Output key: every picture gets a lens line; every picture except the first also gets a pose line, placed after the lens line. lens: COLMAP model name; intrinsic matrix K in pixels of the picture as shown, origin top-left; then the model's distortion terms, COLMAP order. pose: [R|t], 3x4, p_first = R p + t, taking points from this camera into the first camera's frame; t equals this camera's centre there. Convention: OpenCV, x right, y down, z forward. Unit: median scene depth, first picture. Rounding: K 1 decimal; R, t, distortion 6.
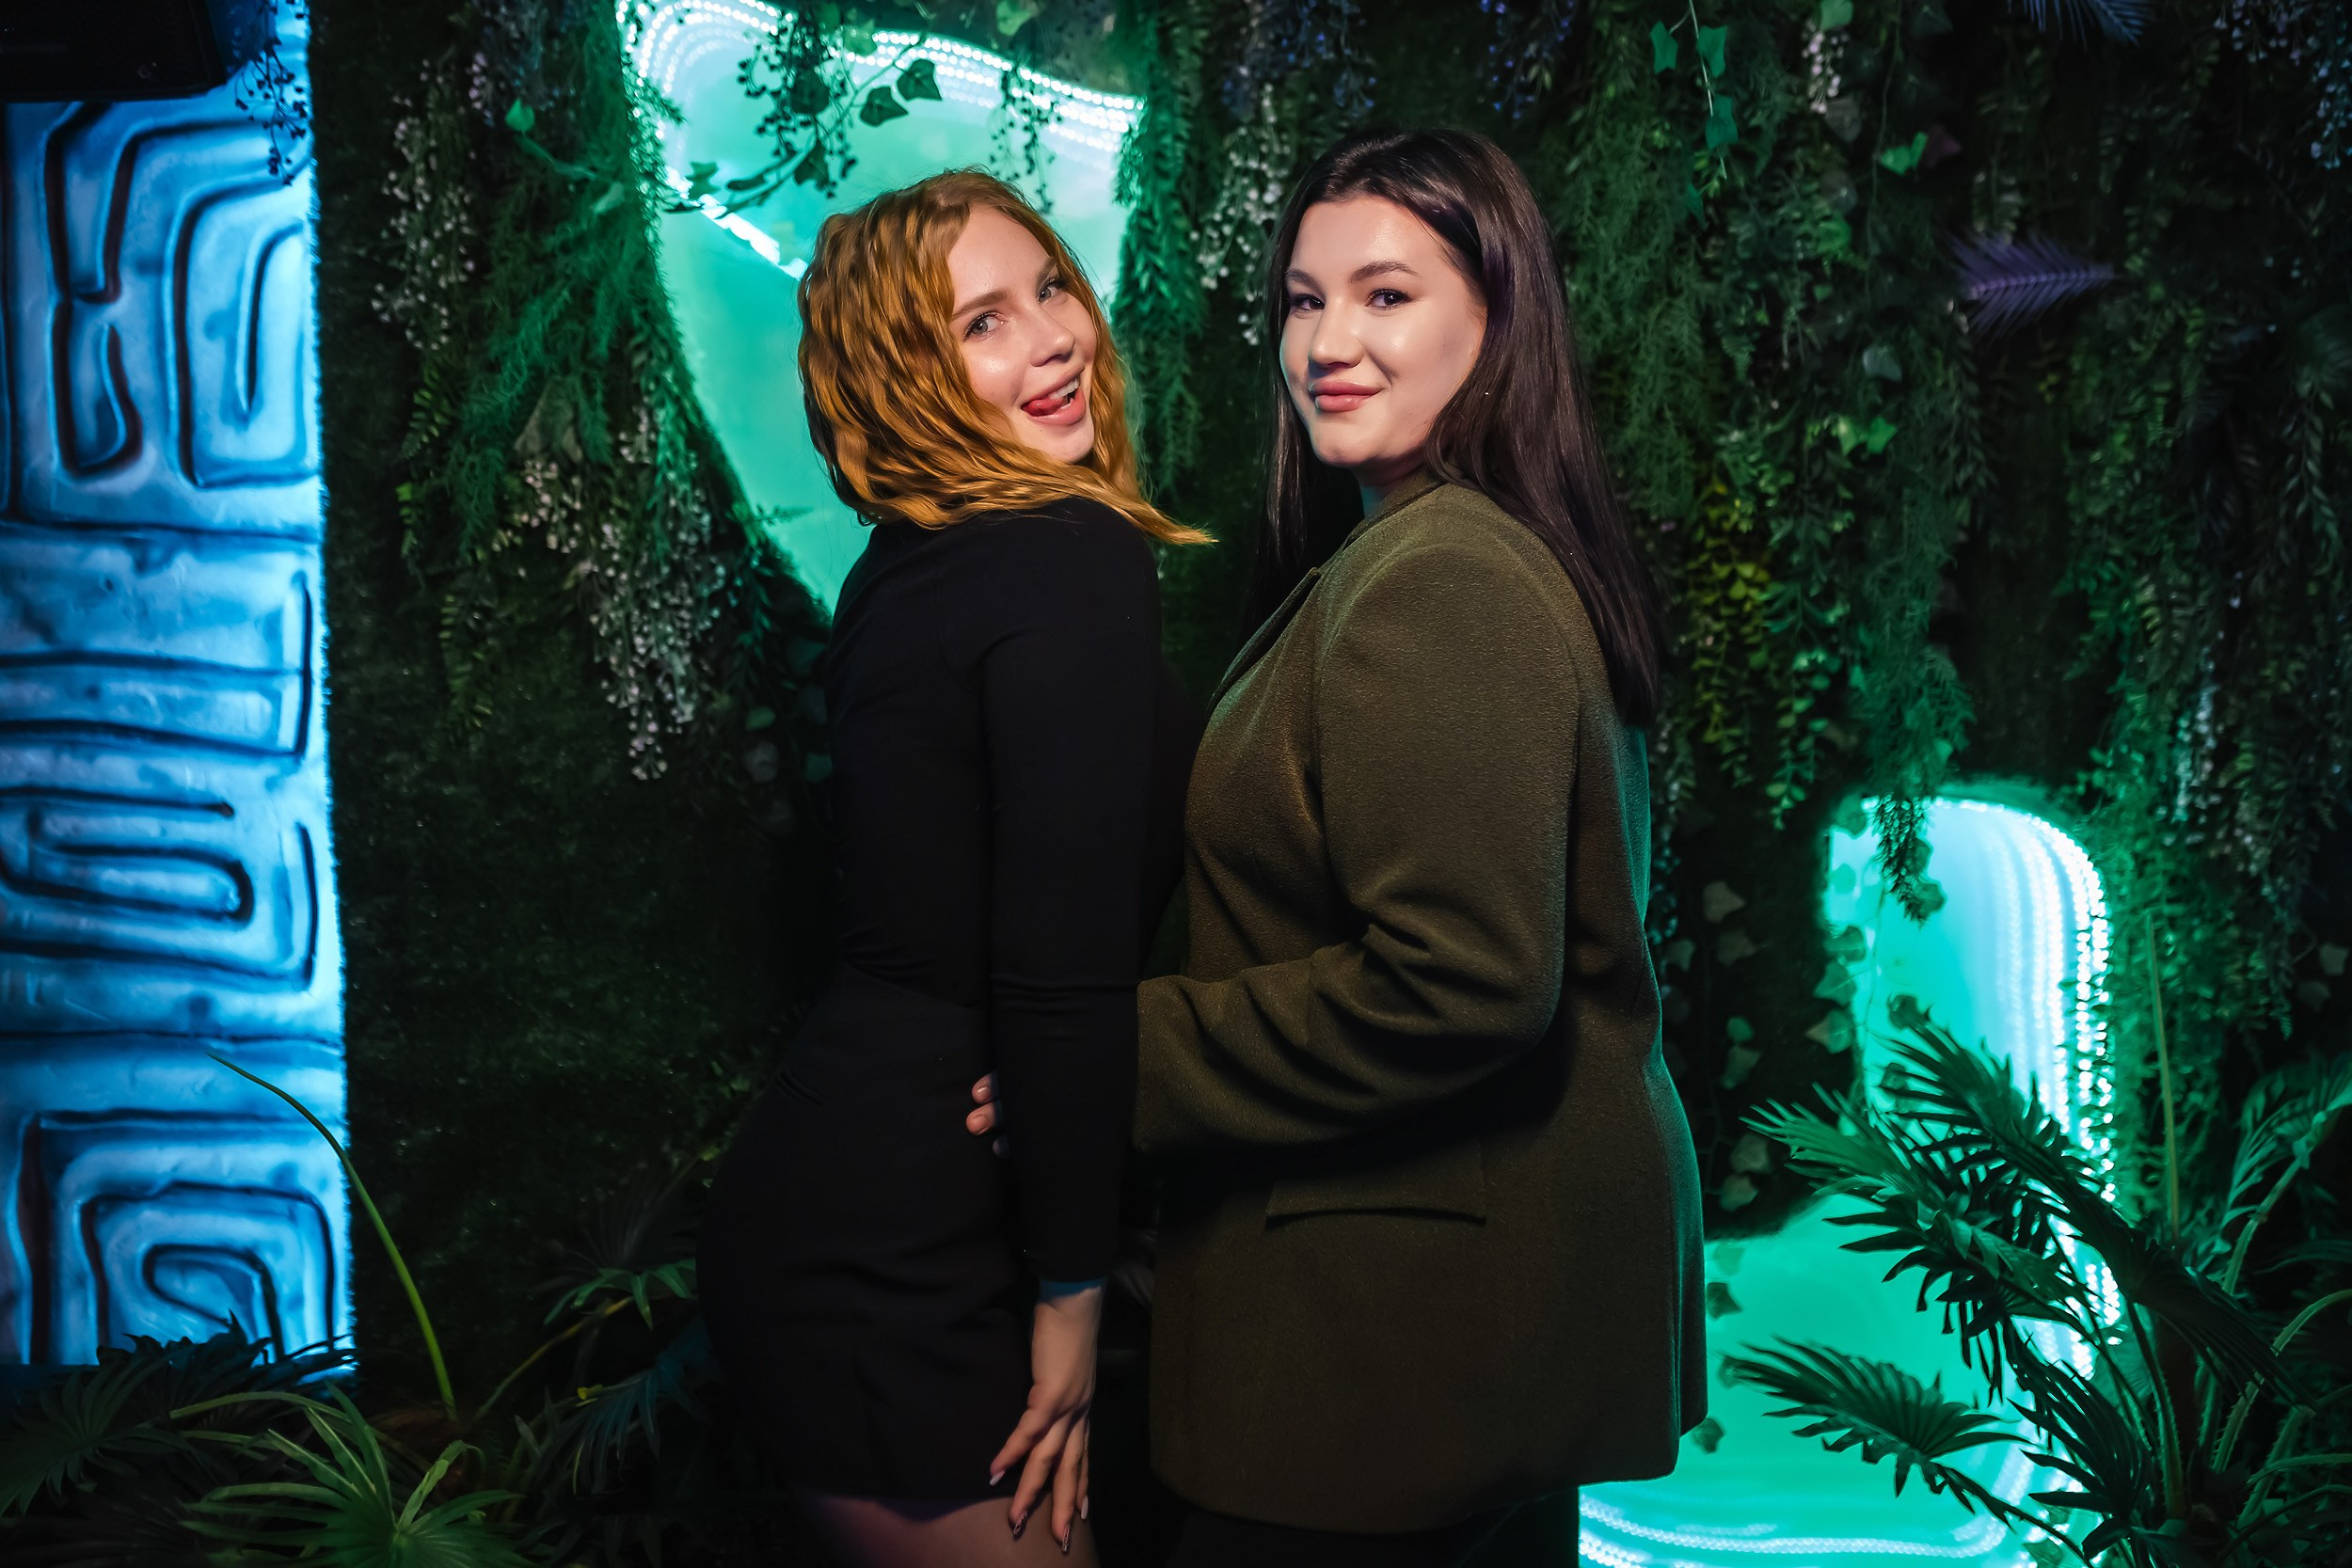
lens RADIAL K [[2331.4, 0, 1182.8], [0, 2331.4, 785.1], [0, 0, 1]] dist [-0.027713, 0.000000]
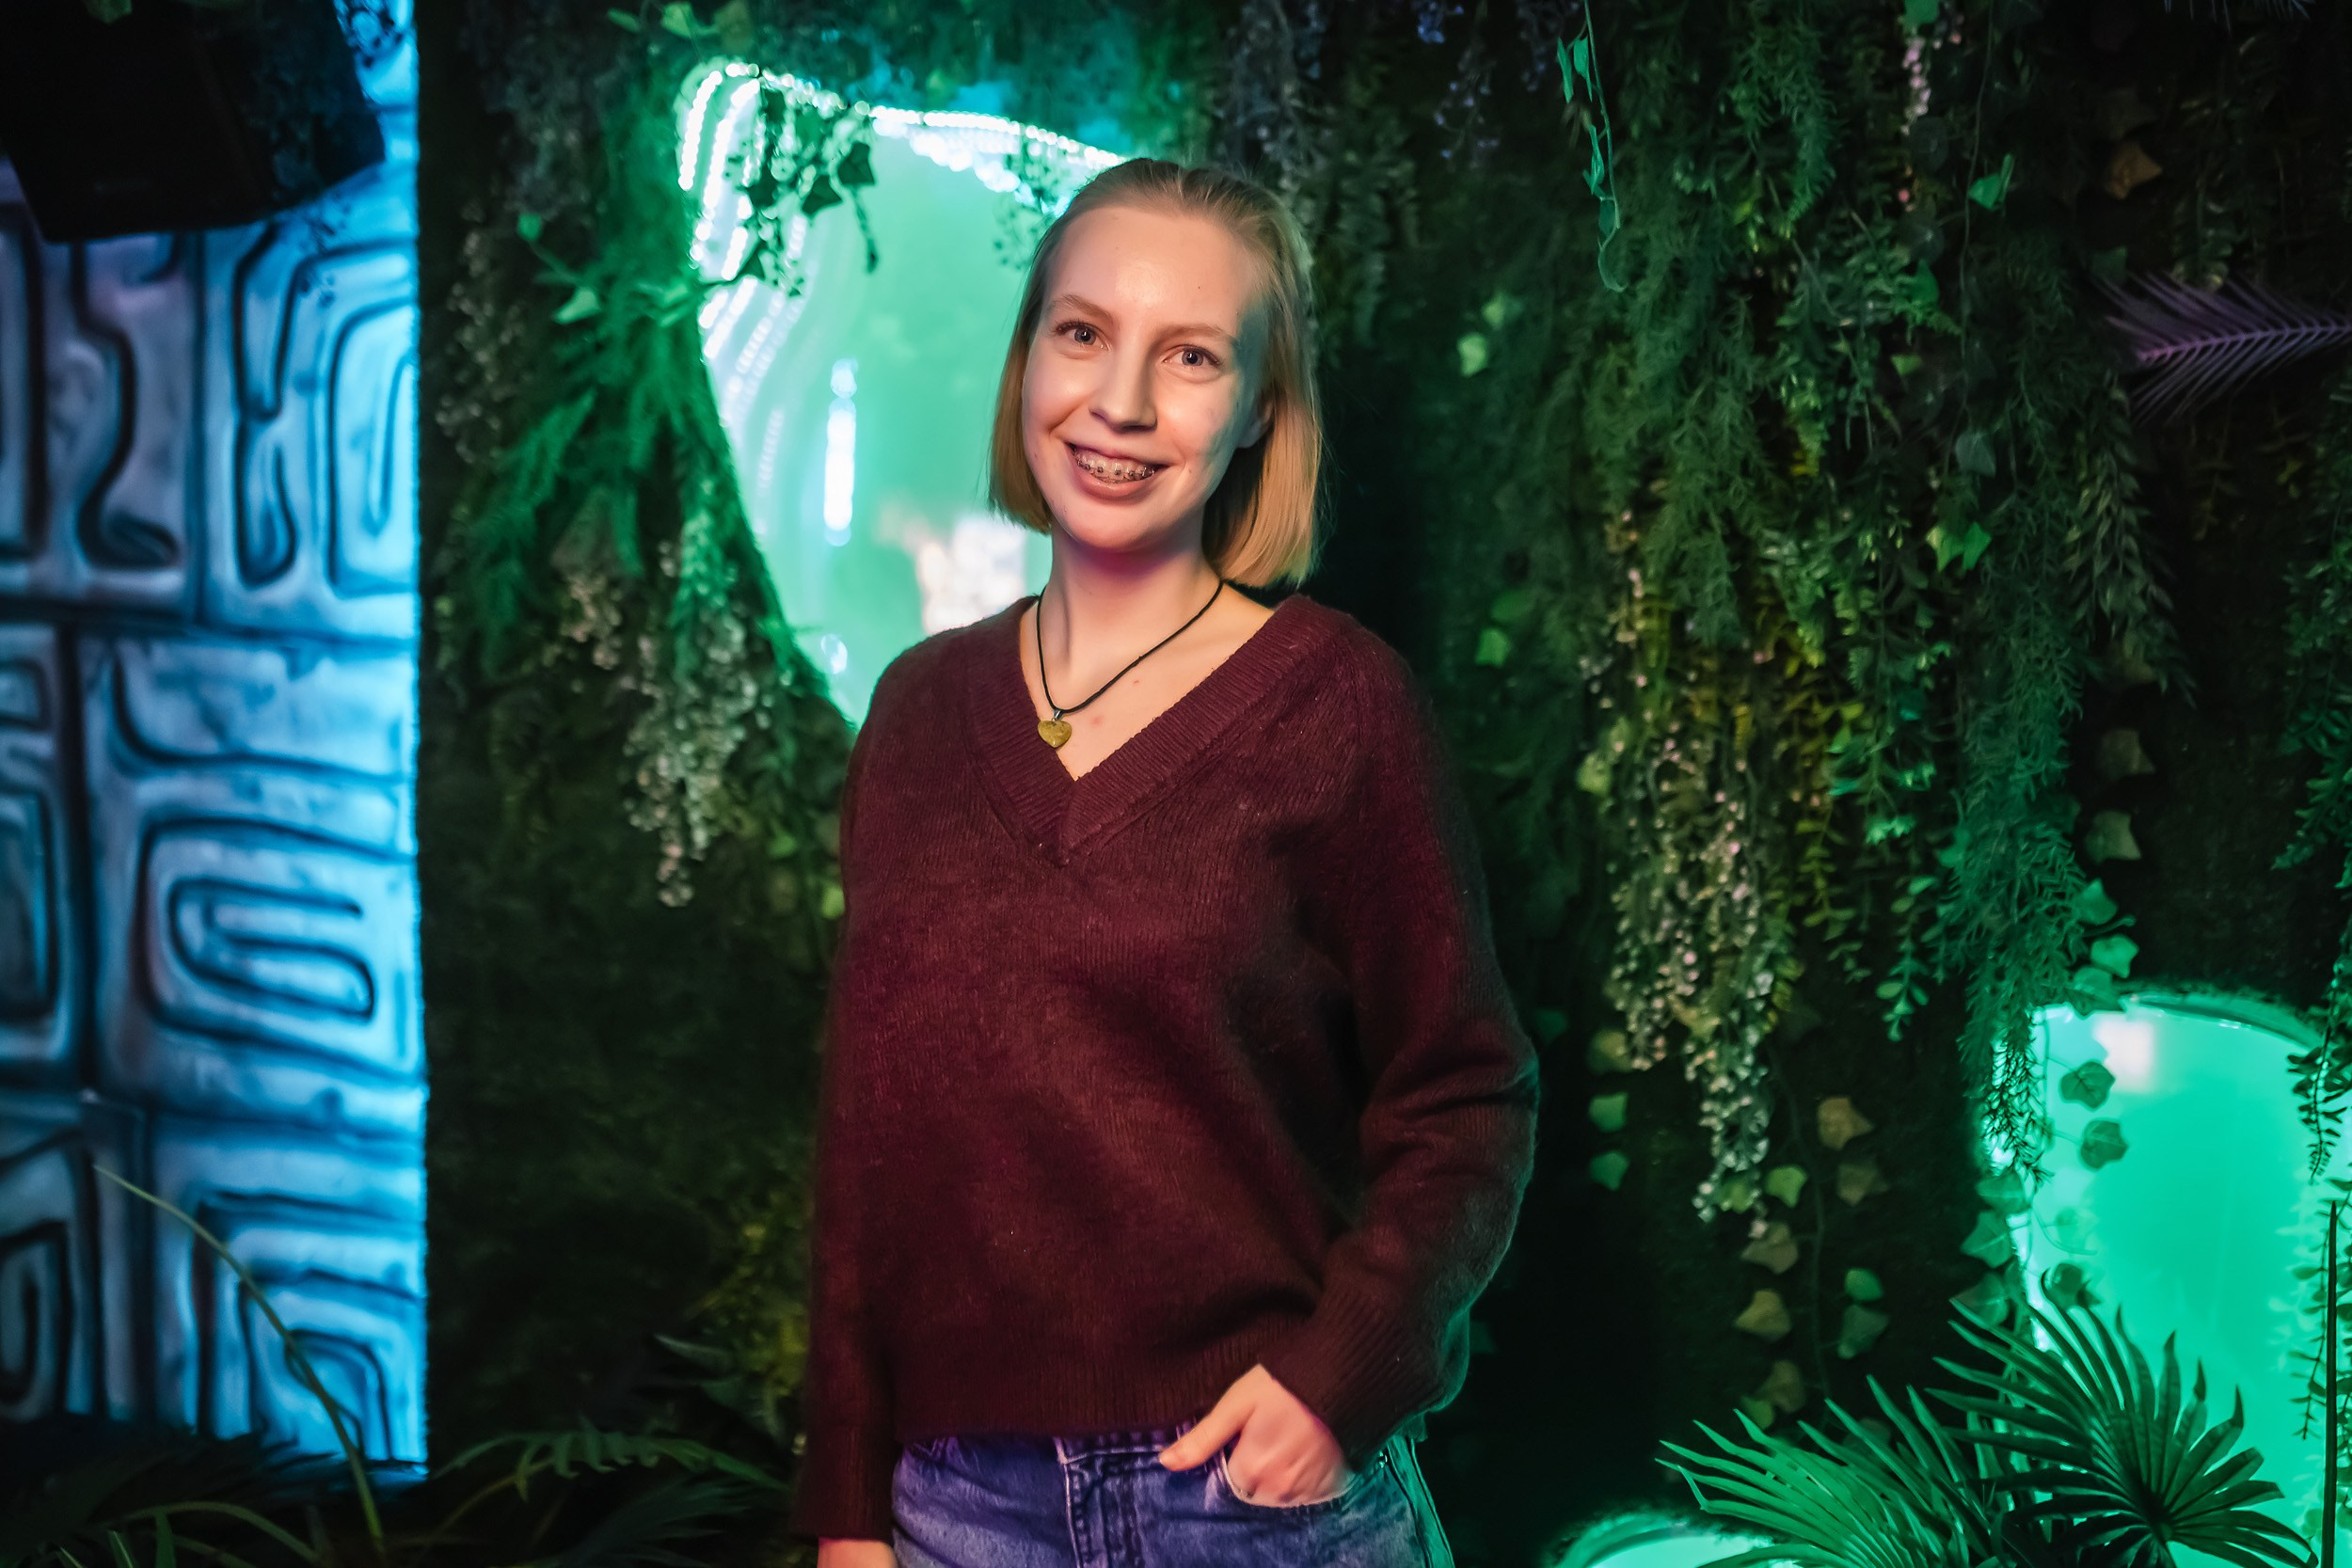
lens RADIAL K [[2331.4, 0, 1173.3], [0, 2331.4, 787.9], [0, 0, 1]] dist [-0.027713, 0.000000]
pose [[0.937411, 0.032684, -0.346688, 0.294558], [-0.043340, 0.998795, -0.023024, -0.037347], [0.345518, 0.036608, 0.937698, 0.170459]]
